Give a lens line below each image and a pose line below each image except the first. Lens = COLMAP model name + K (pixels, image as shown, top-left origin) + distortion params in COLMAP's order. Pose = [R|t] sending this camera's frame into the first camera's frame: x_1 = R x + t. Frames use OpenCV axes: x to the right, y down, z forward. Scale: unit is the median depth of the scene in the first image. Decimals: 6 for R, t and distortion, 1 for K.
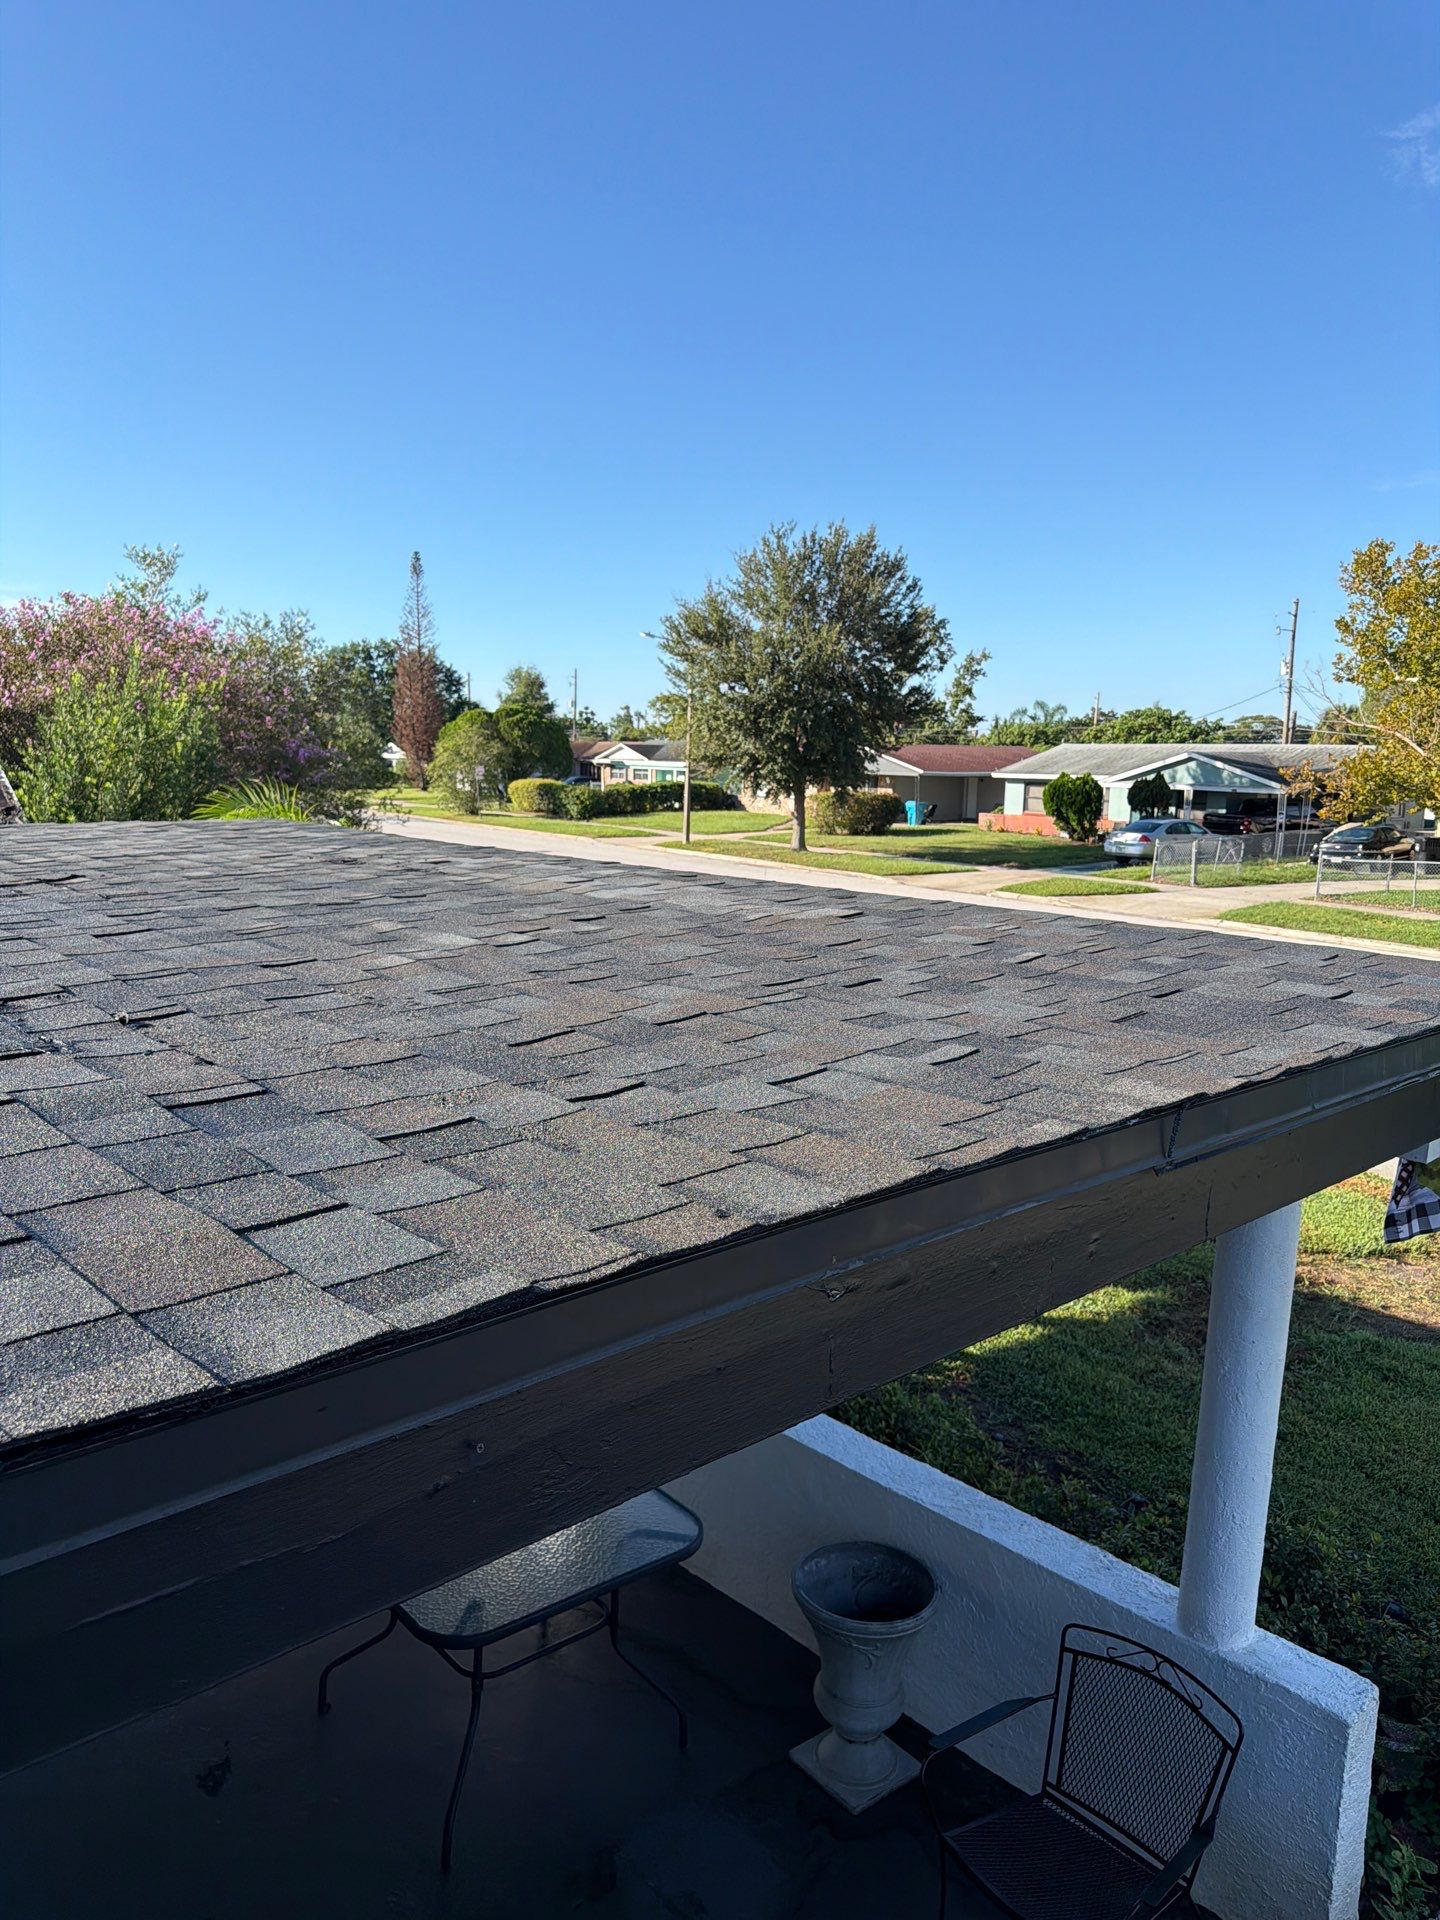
lens RADIAL K [[1356.8, 0, 727.2], [0, 1356.8, 958.1], [0, 0, 1]] dist [0.178362, -0.407642]
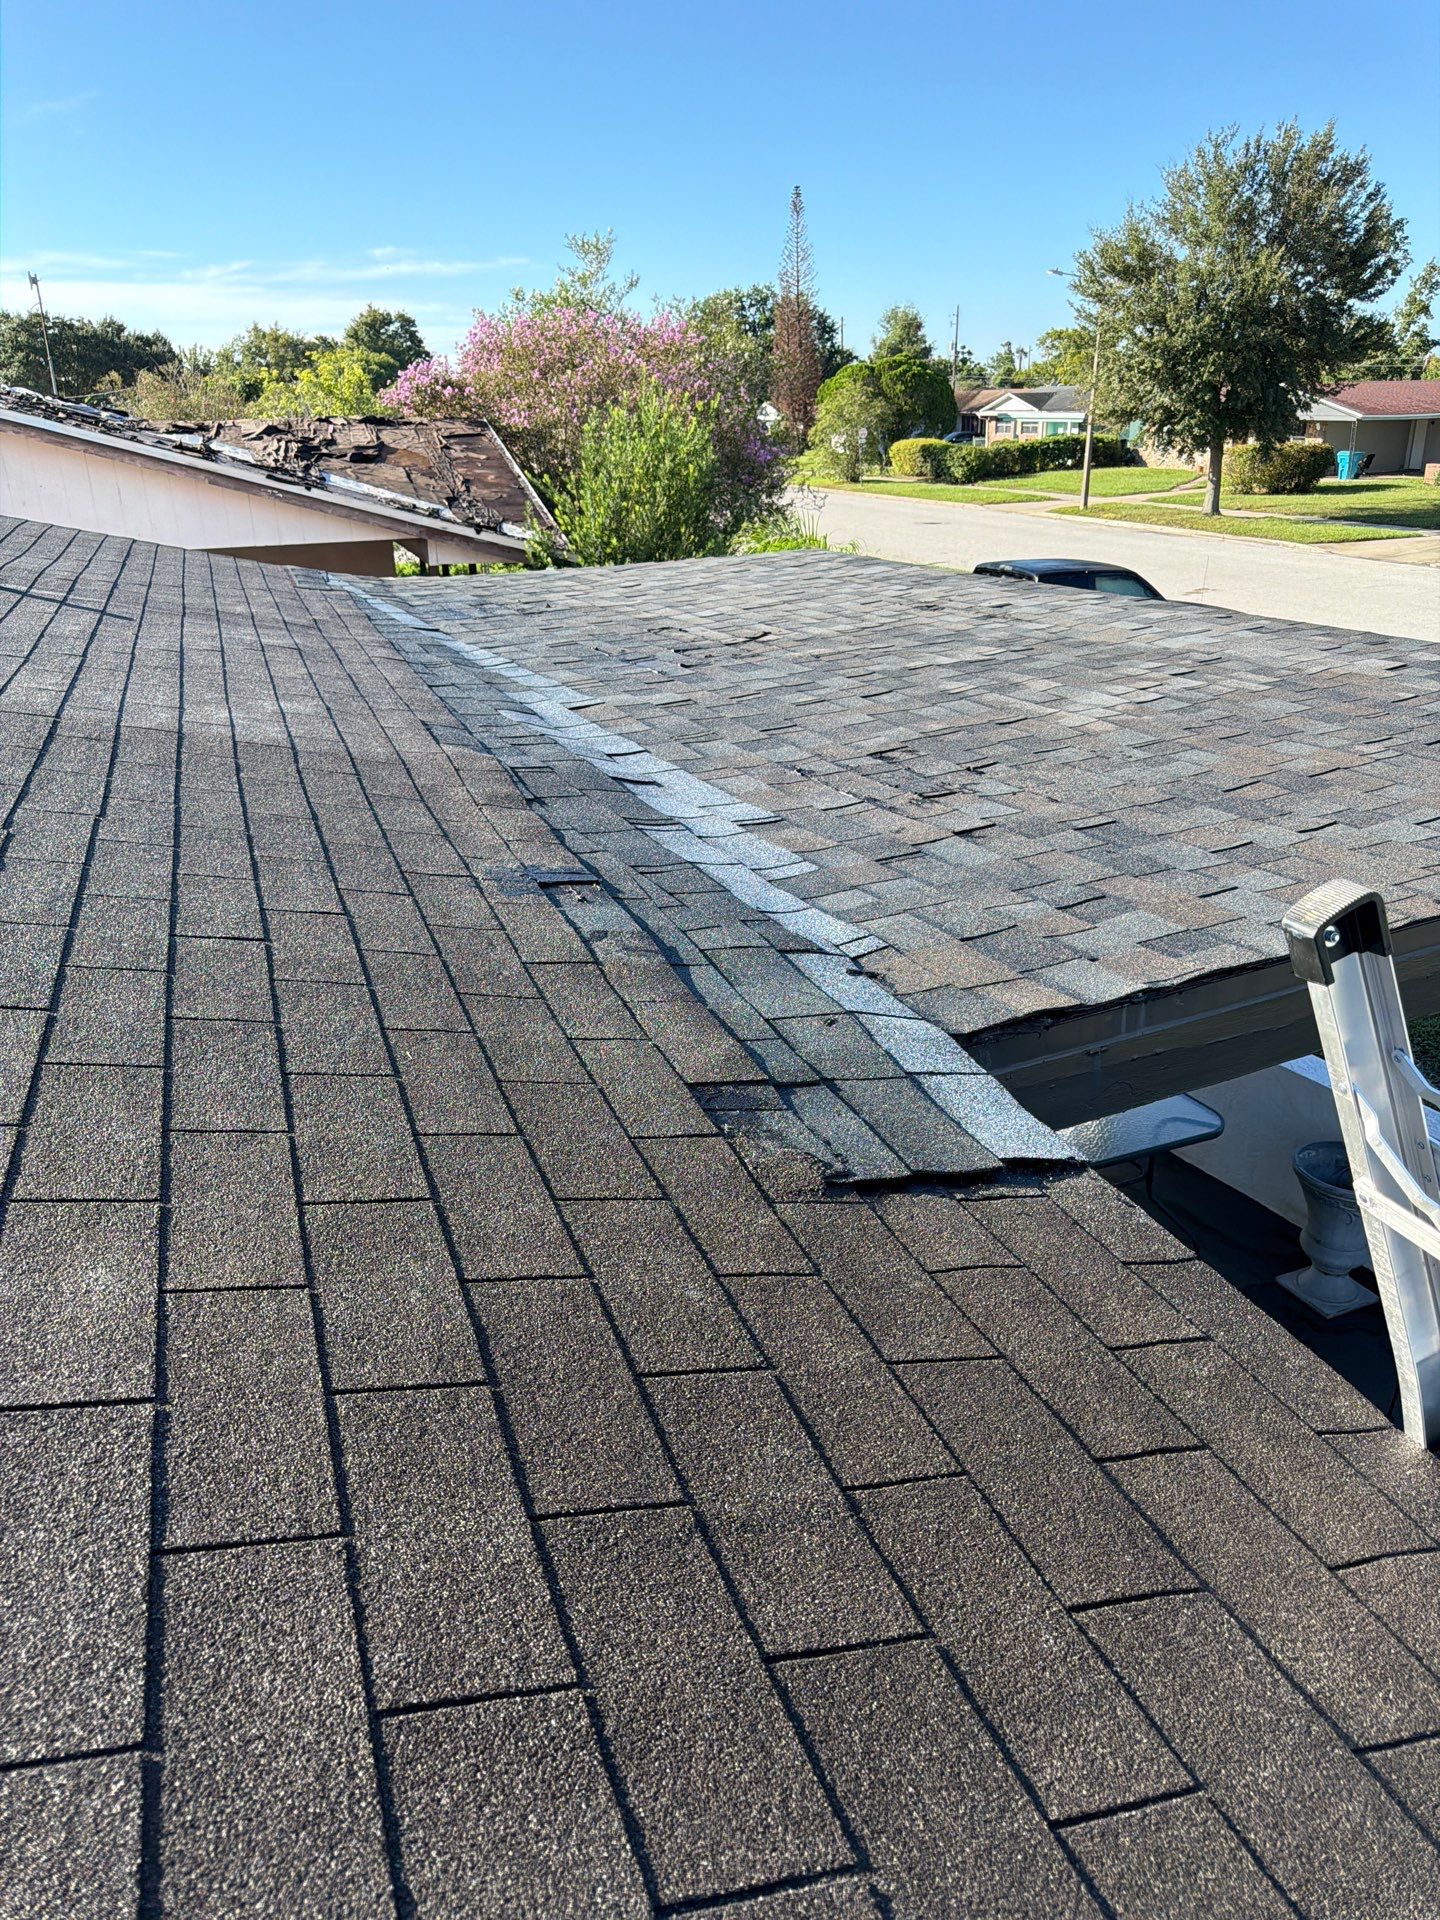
lens RADIAL K [[1375.1, 0, 721.6], [0, 1375.1, 966.3], [0, 0, 1]] dist [0.000661, -0.002567]
pose [[0.965447, 0.059875, -0.253629, -0.013294], [0.002421, 0.971145, 0.238476, -0.005359], [0.260589, -0.230850, 0.937444, -0.031146]]
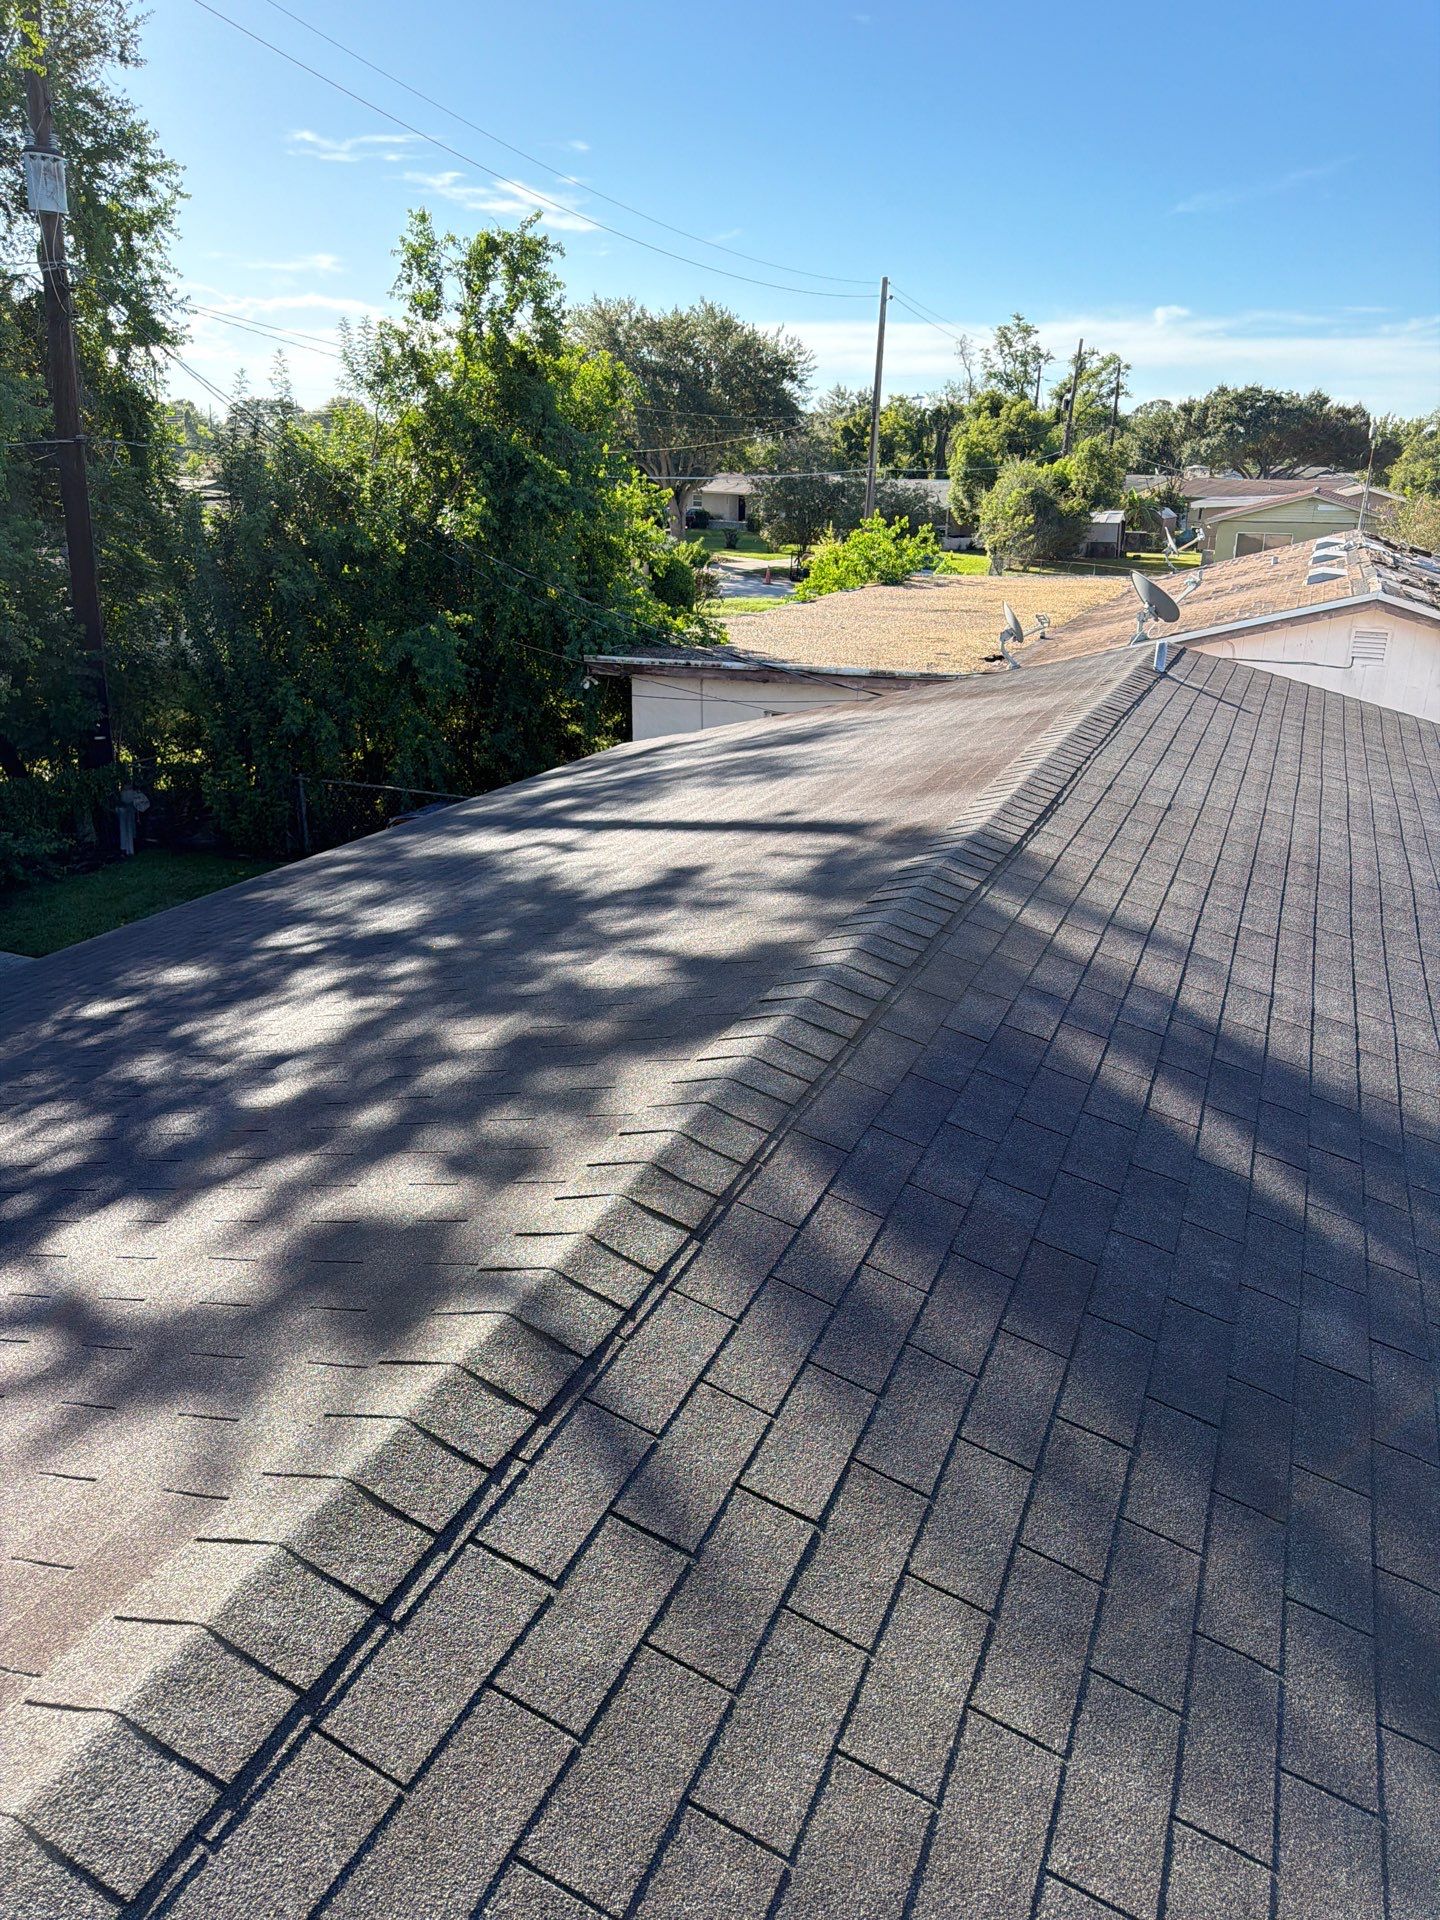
lens RADIAL K [[1381.9, 0, 761.5], [0, 1381.9, 956.0], [0, 0, 1]] dist [-0.004955, -0.004880]
pose [[0.552189, 0.266133, -0.790102, -0.023405], [-0.122929, 0.963315, 0.238564, -0.022095], [0.824607, -0.034606, 0.564647, -0.104336]]
